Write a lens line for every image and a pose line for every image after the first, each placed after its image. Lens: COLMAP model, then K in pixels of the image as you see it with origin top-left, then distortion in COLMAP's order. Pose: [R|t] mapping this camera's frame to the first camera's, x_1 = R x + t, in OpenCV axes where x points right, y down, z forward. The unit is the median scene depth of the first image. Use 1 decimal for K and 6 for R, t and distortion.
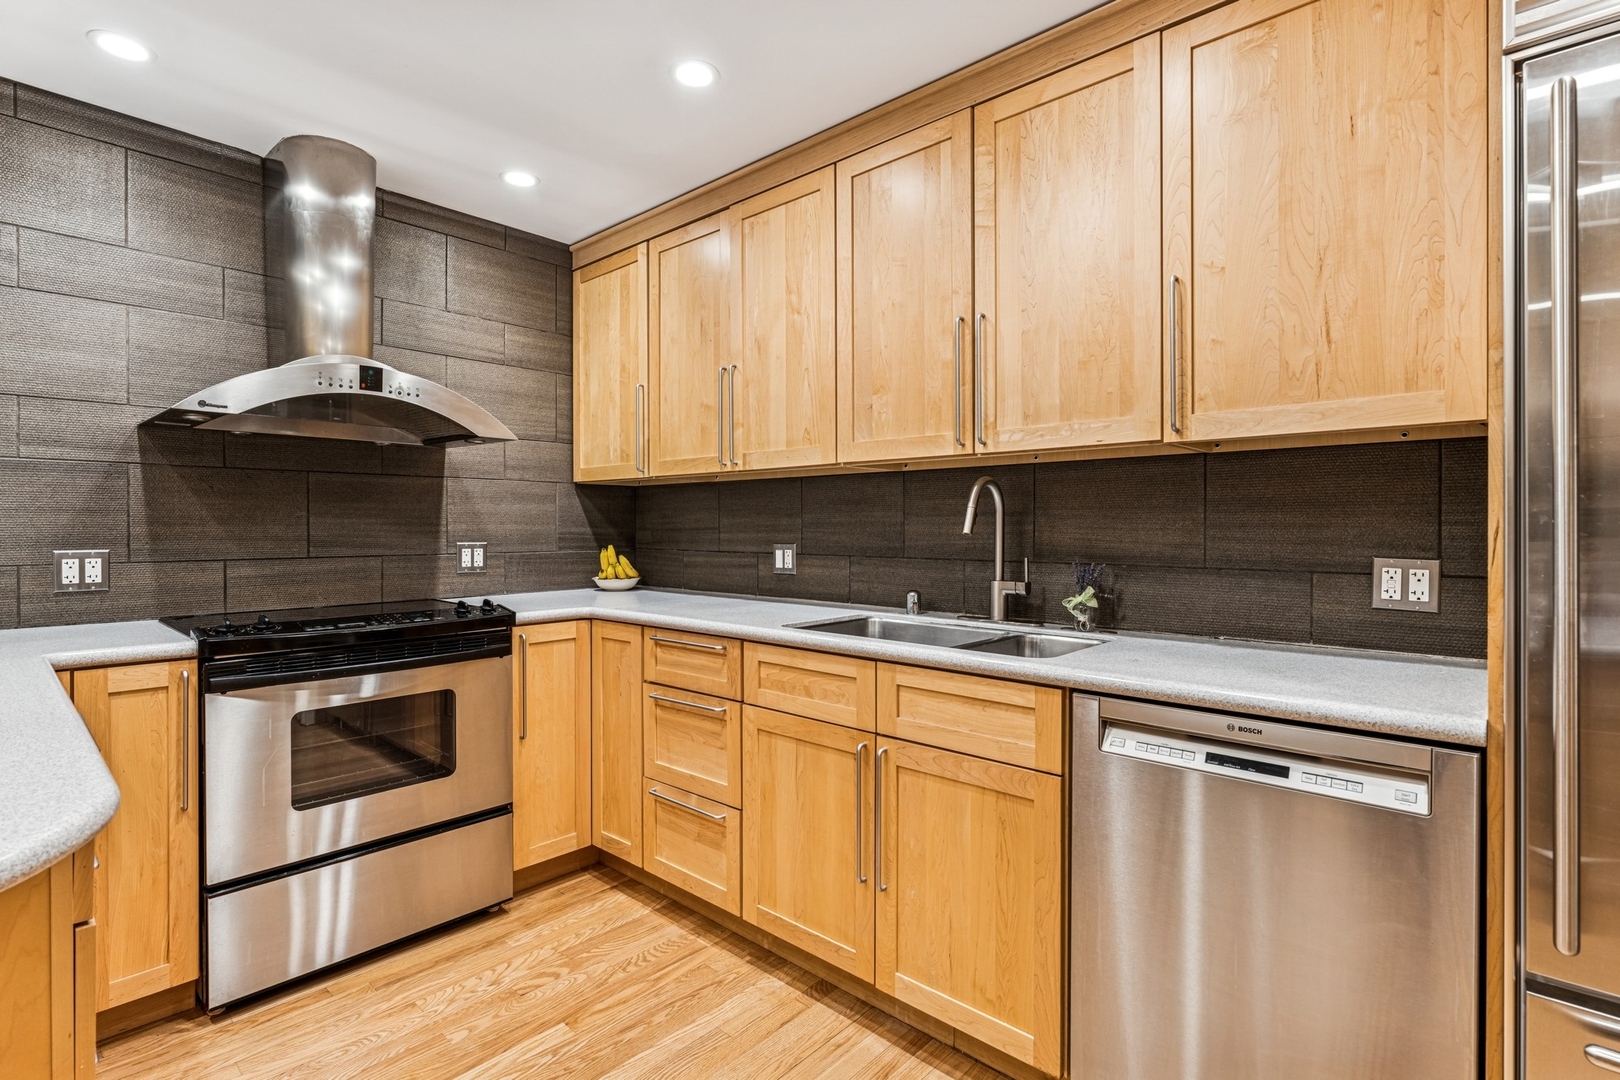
lens RADIAL K [[780.7, 0, 812.5], [0, 780.7, 525.6], [0, 0, 1]] dist [-0.001183, -0.000196]
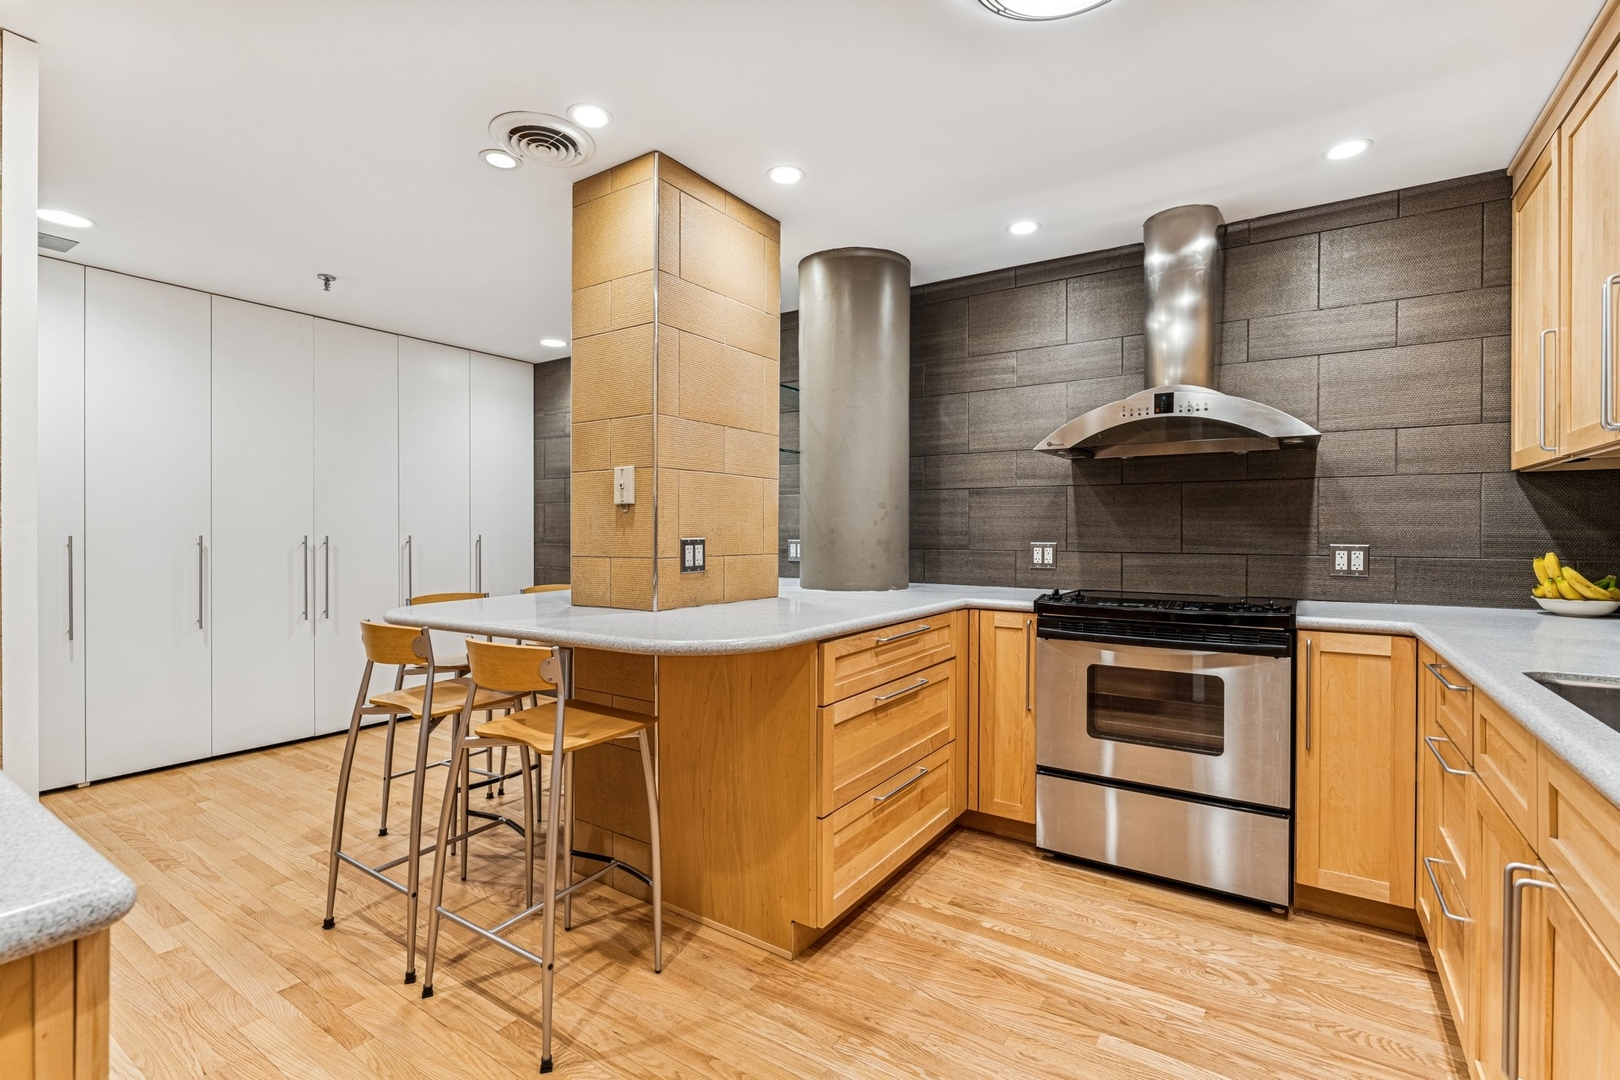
lens RADIAL K [[754.4, 0, 812.3], [0, 754.4, 532.6], [0, 0, 1]] dist [-0.002365, 0.001017]
pose [[0.143247, 0.001077, -0.989686, 0.431998], [-0.002469, 0.999997, 0.000731, 0.009463], [0.989684, 0.002338, 0.143249, 0.257653]]
